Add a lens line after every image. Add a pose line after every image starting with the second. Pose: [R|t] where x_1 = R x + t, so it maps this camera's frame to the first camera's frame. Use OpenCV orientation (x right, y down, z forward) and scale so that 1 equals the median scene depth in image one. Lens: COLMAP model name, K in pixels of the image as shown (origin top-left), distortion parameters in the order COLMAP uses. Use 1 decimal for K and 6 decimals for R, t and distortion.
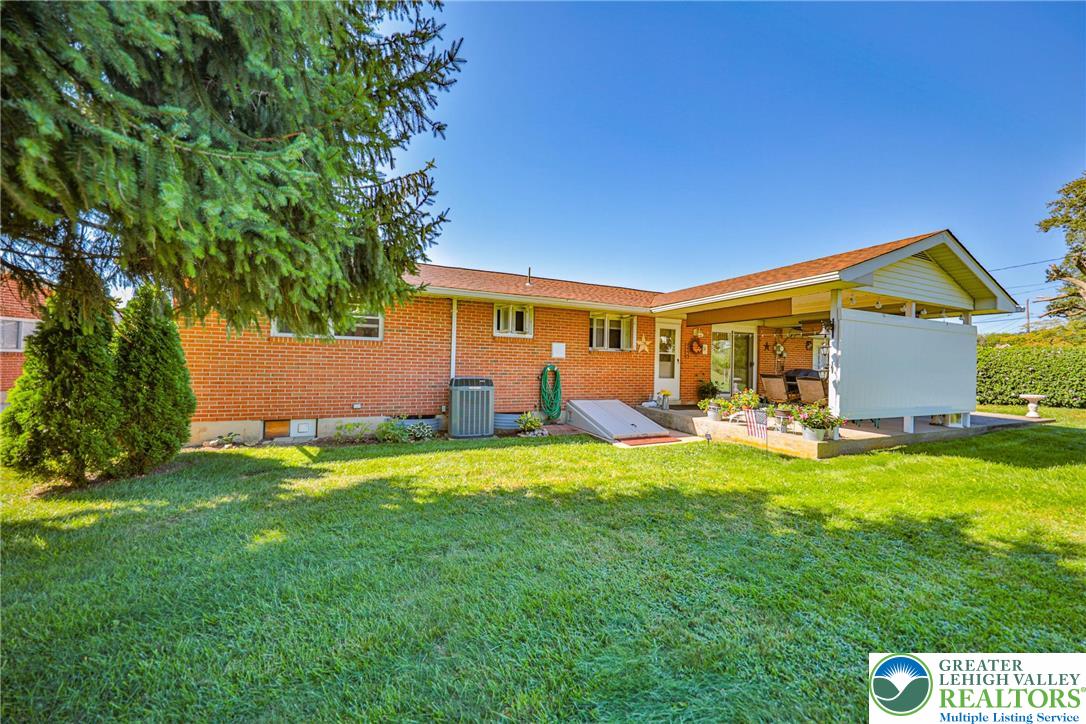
lens RADIAL K [[368.5, 0, 543.0], [0, 368.5, 362.0], [0, 0, 1]] dist [-0.000953, -0.000206]
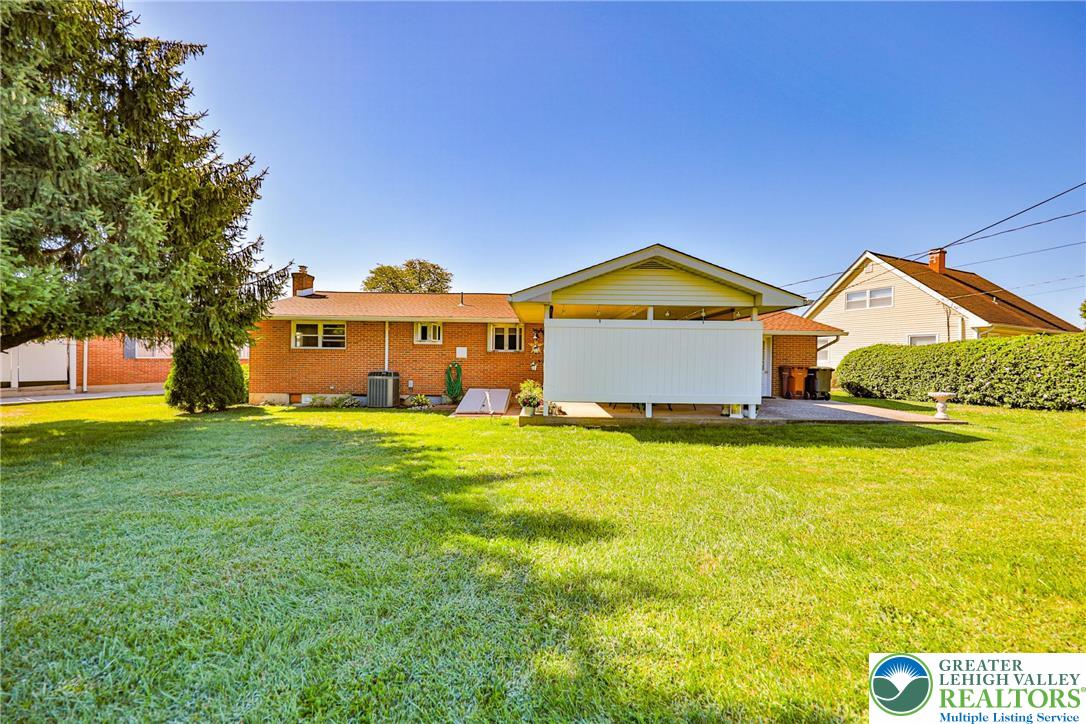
lens RADIAL K [[368.5, 0, 543.0], [0, 368.5, 362.0], [0, 0, 1]] dist [-0.000953, -0.000206]
pose [[0.920675, -0.011055, -0.390173, 1.144790], [0.010054, 0.999939, -0.004606, 0.018539], [0.390200, 0.000318, 0.920730, -0.214786]]
